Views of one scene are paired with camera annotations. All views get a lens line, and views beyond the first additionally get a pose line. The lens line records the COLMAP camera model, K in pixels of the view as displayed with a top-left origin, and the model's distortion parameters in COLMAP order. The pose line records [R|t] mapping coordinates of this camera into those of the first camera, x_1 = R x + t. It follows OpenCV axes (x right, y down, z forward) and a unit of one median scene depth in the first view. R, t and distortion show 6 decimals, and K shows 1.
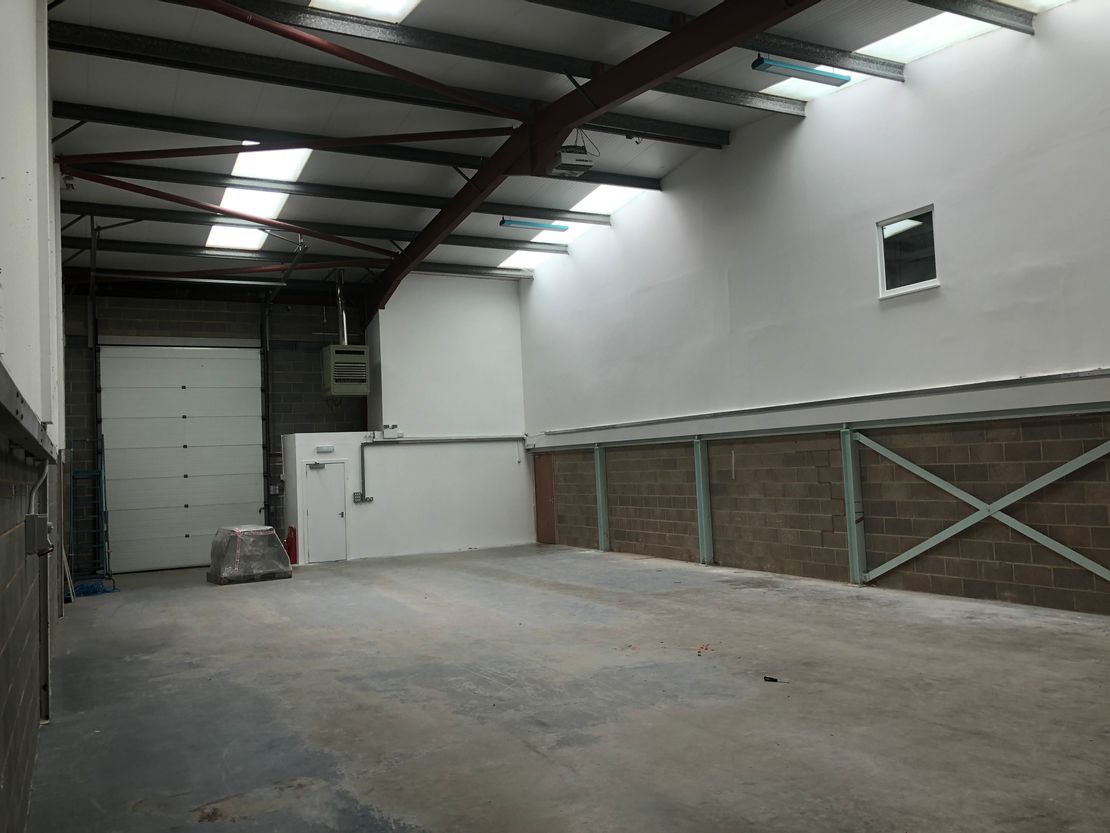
lens RADIAL K [[897.8, 0, 553.1], [0, 897.8, 410.7], [0, 0, 1]] dist [0.050604, -0.131041]
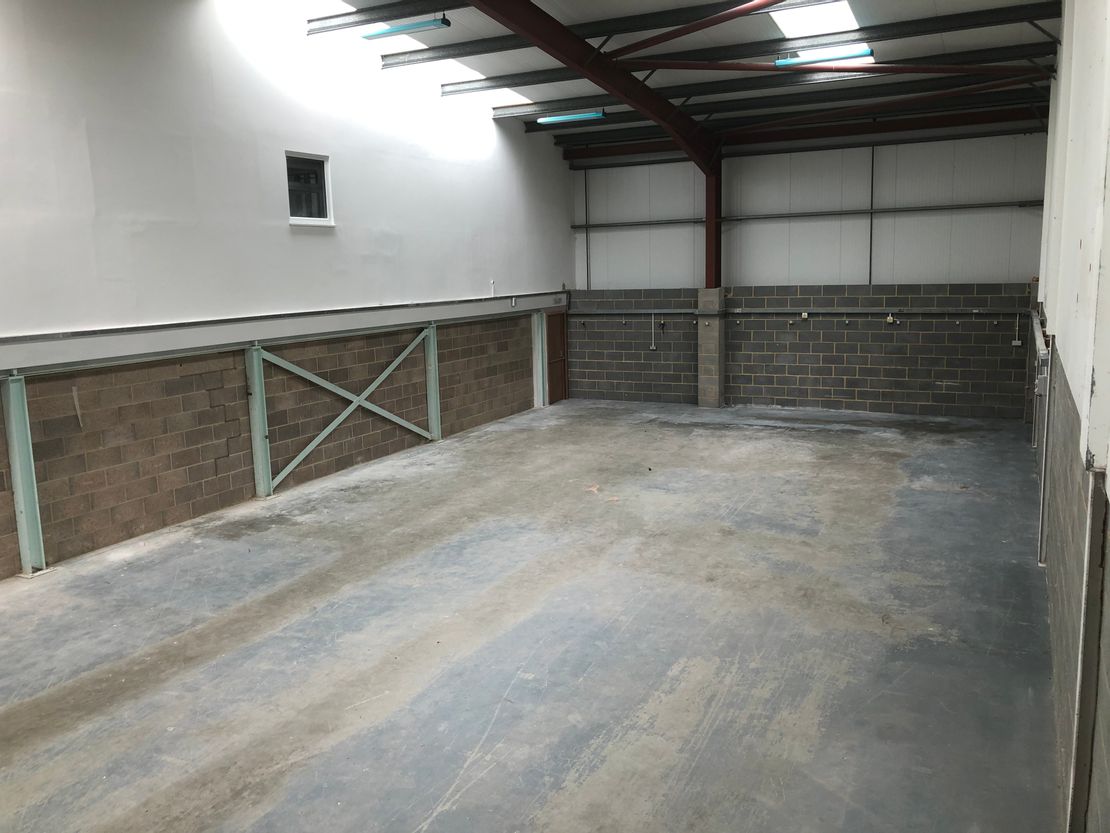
lens RADIAL K [[897.8, 0, 553.1], [0, 897.8, 410.7], [0, 0, 1]] dist [0.050604, -0.131041]
pose [[-0.577619, -0.071823, 0.813141, -0.571342], [0.004653, 0.995816, 0.091264, 0.001573], [-0.816293, 0.056500, -0.574868, 1.100903]]
